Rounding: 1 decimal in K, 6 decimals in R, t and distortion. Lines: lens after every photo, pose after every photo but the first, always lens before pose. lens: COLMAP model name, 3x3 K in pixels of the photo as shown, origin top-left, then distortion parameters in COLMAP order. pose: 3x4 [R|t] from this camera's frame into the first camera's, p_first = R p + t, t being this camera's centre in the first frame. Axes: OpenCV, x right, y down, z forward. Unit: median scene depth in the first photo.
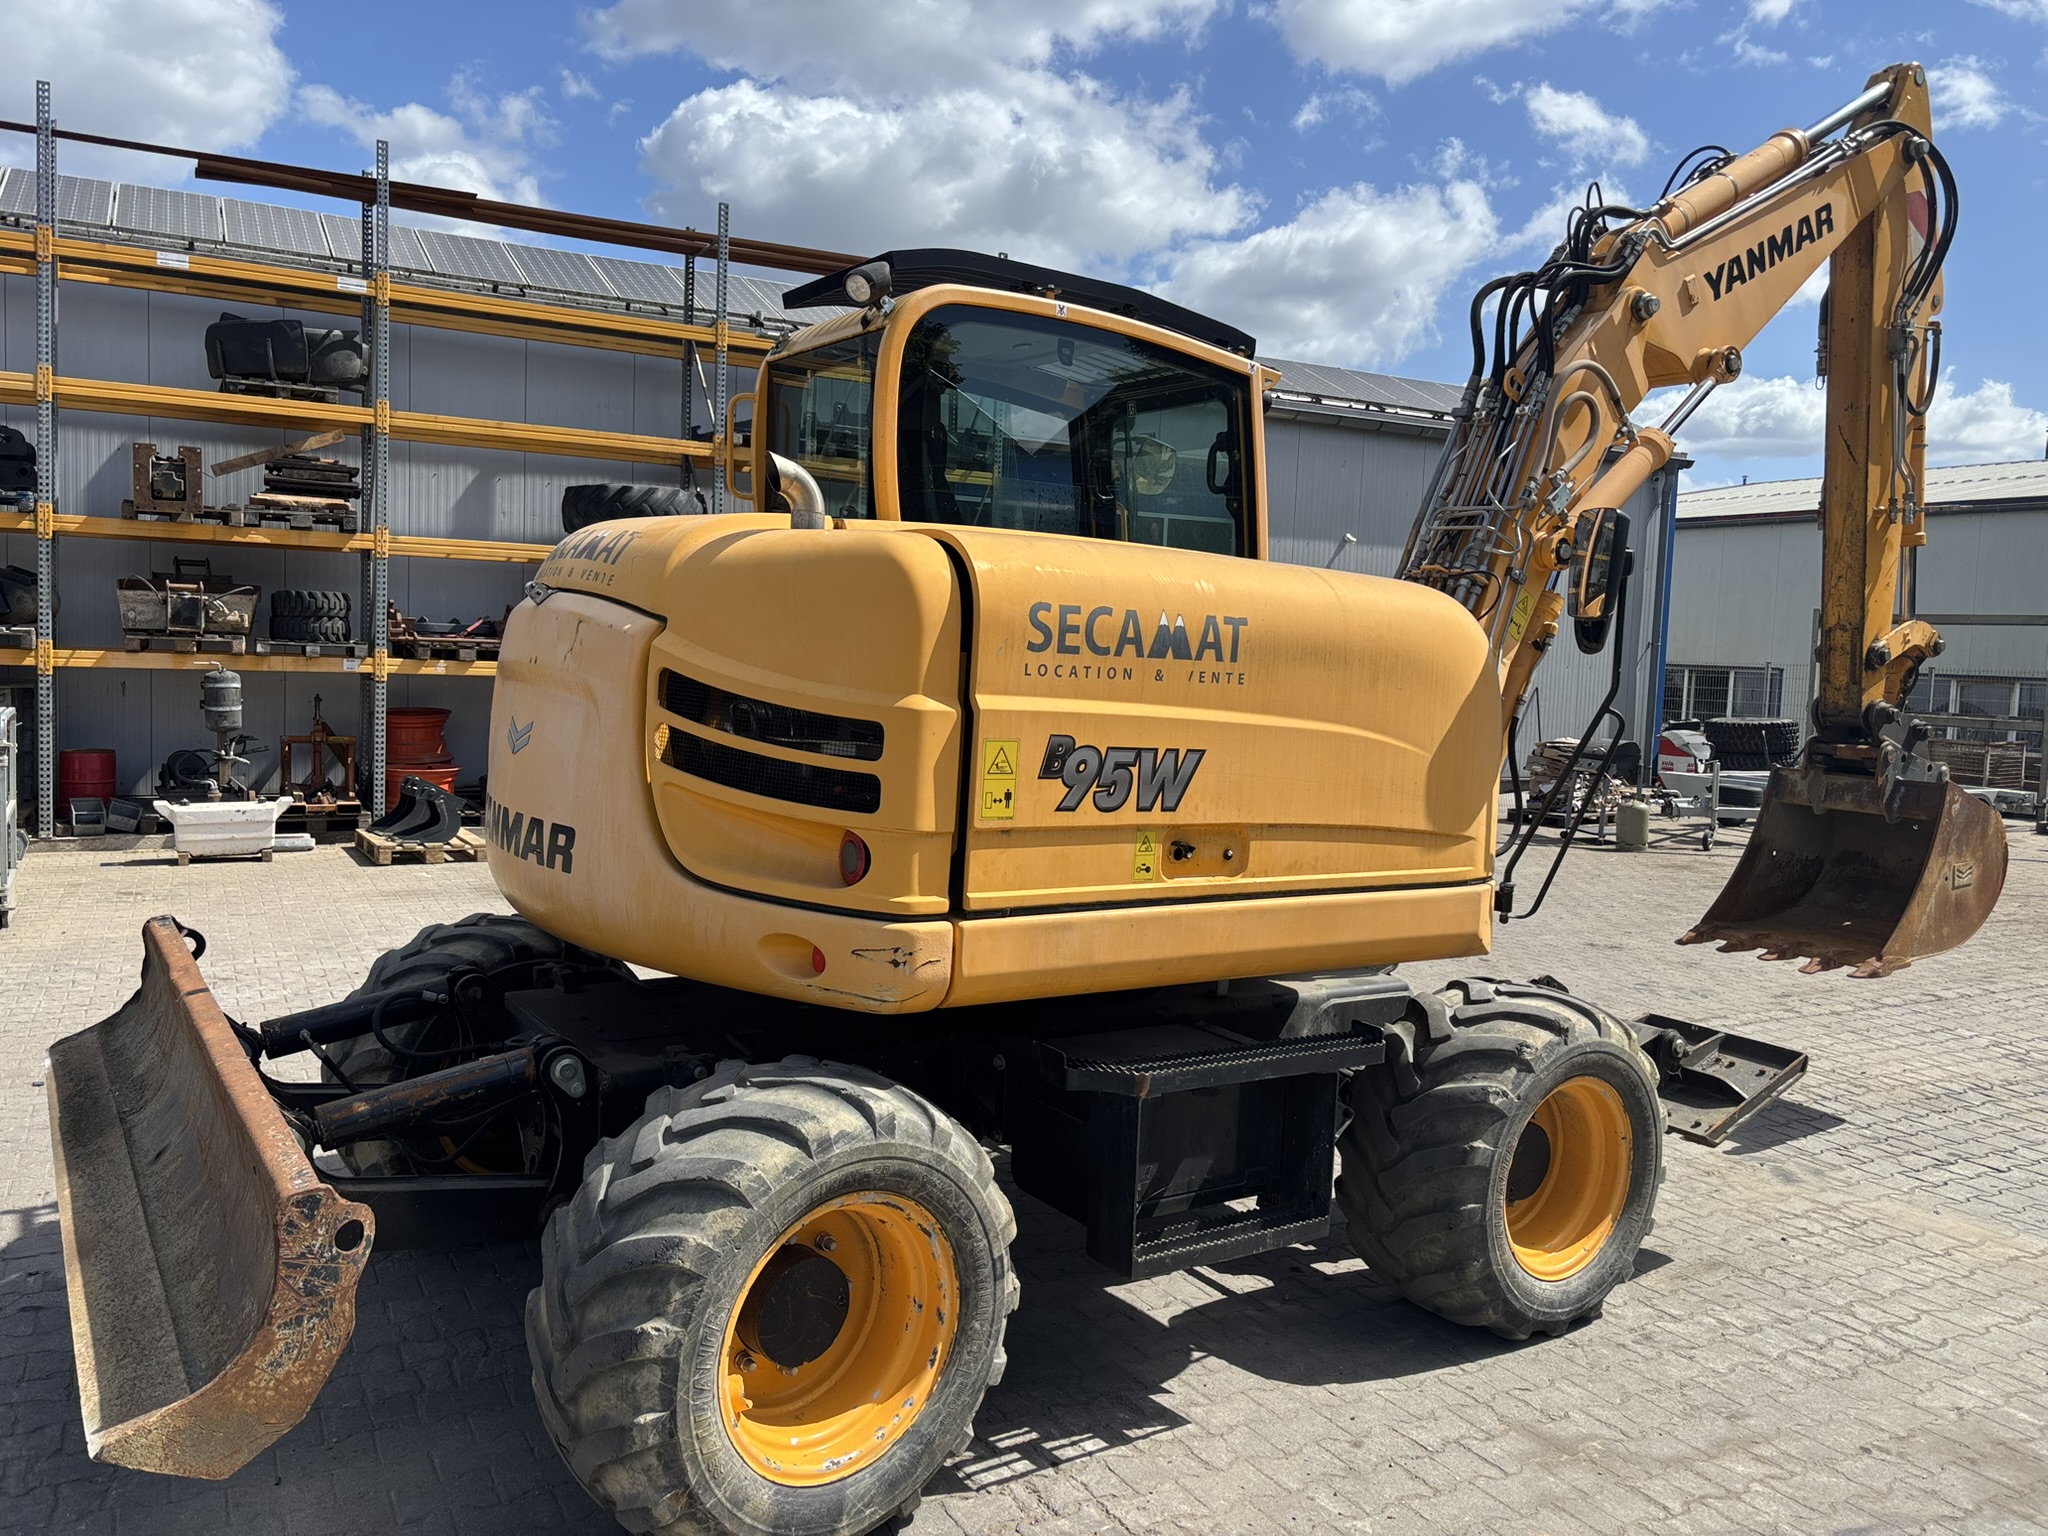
lens RADIAL K [[1575.4, 0, 1025.4], [0, 1575.4, 753.6], [0, 0, 1]] dist [0.071276, -0.091668]
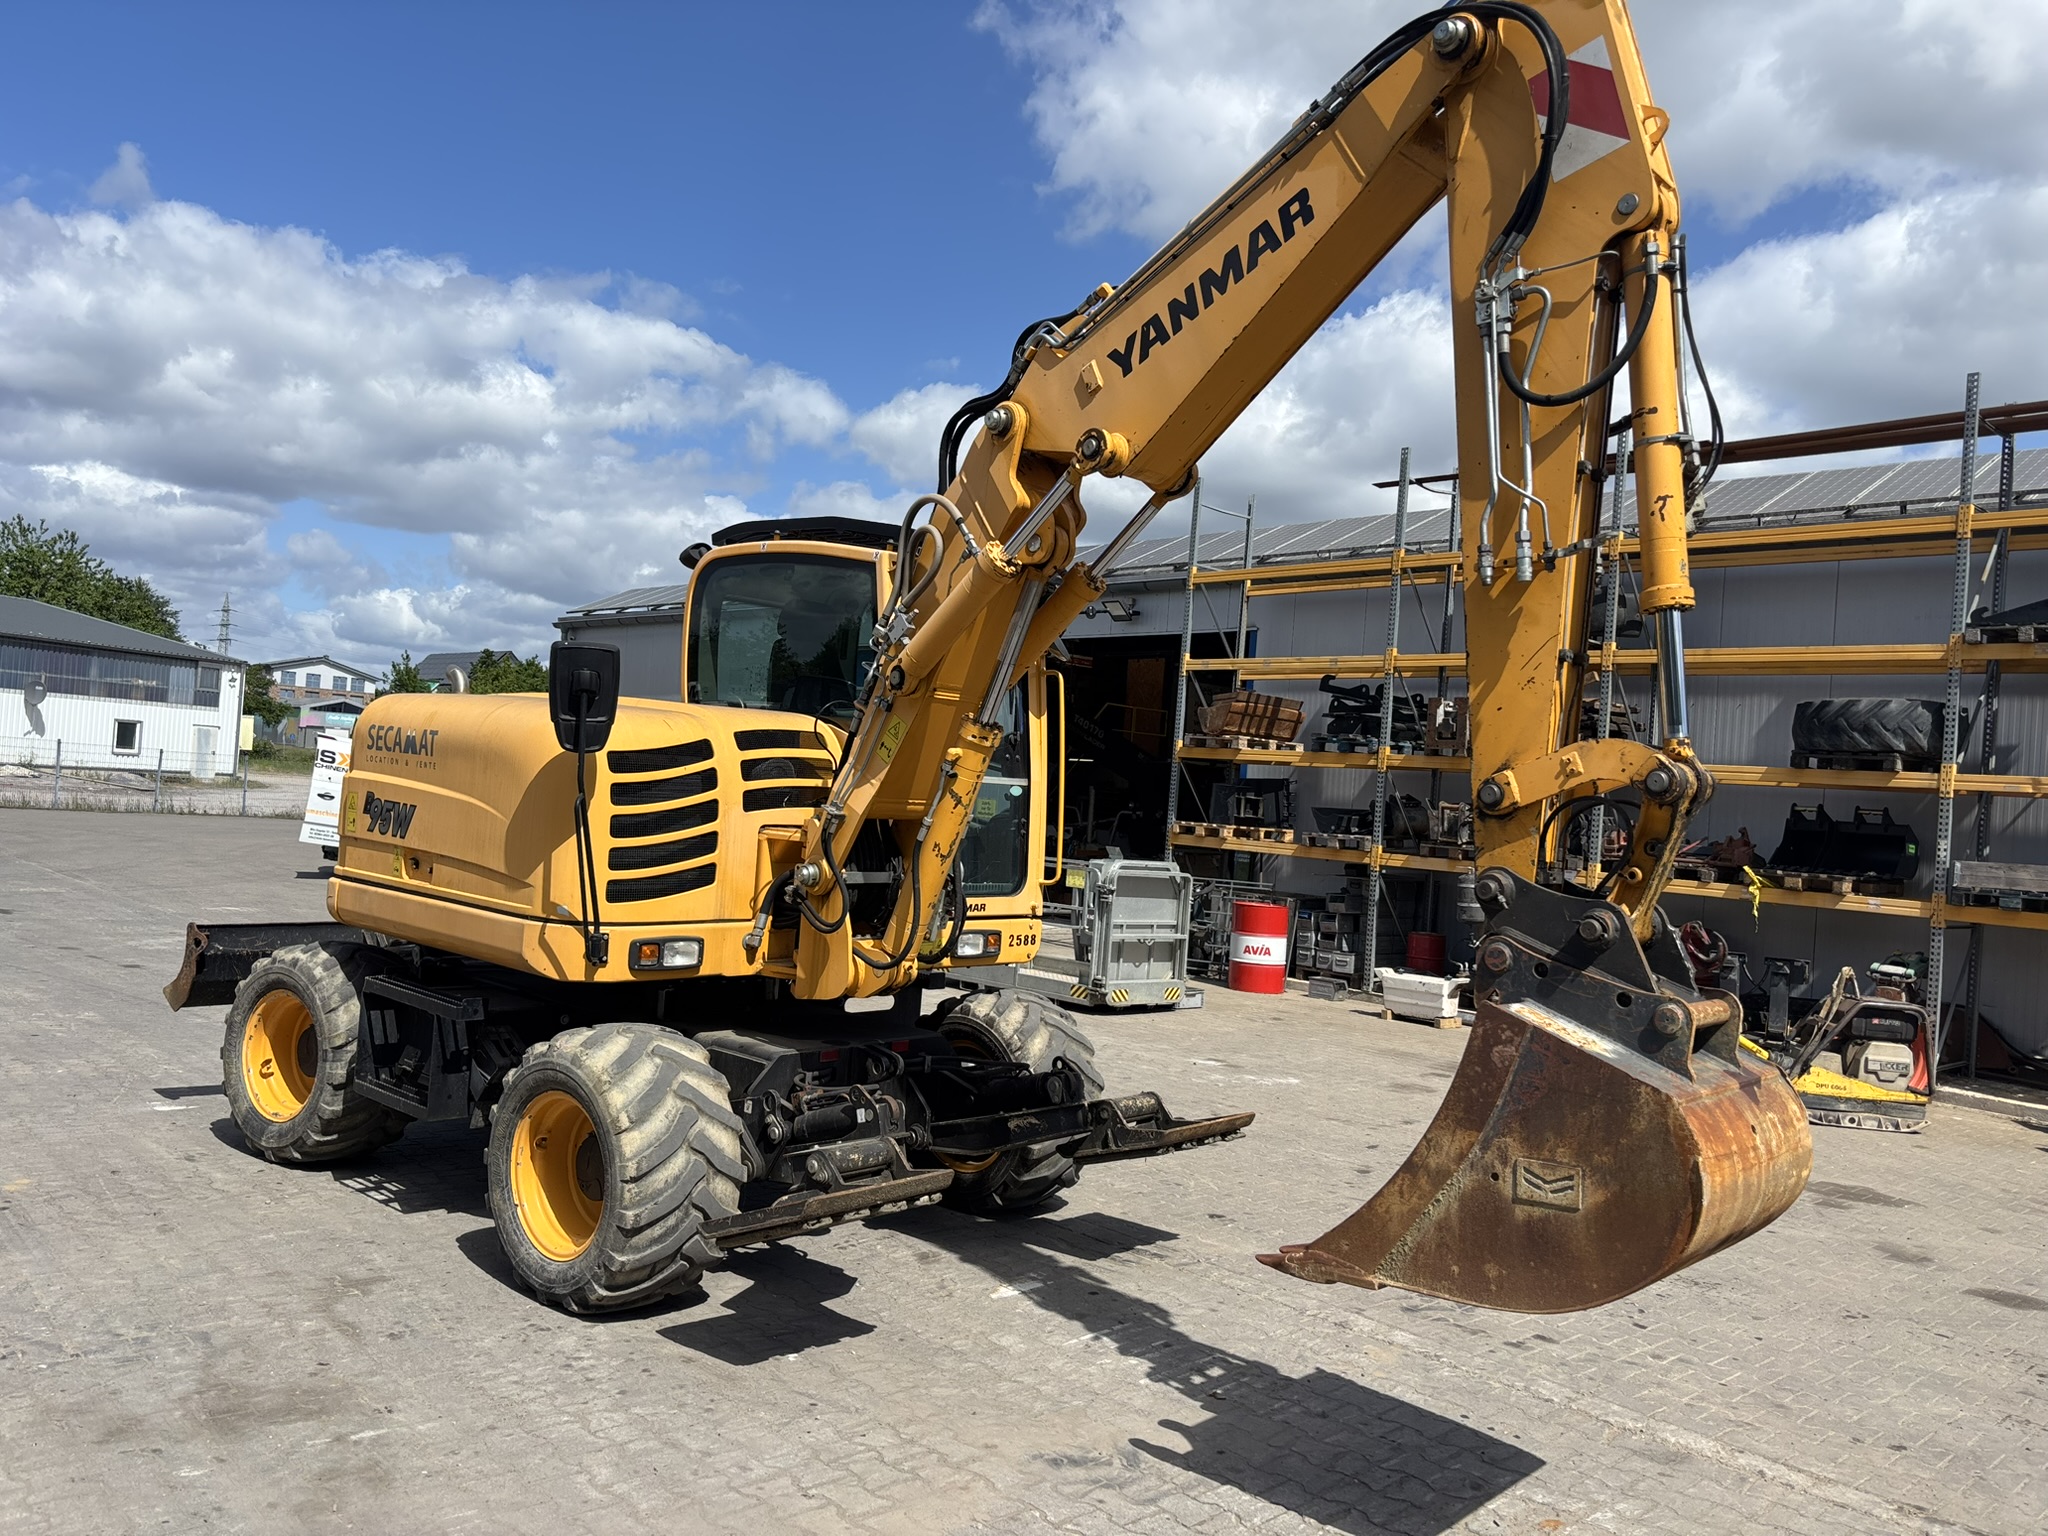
lens RADIAL K [[1568.3, 0, 1024.0], [0, 1568.3, 768.0], [0, 0, 1]] dist [0.017441, -0.007374]
pose [[0.240567, -0.037180, -0.969920, 1.271615], [-0.130734, 0.988920, -0.070334, -0.005803], [0.961788, 0.143721, 0.233040, 0.797374]]
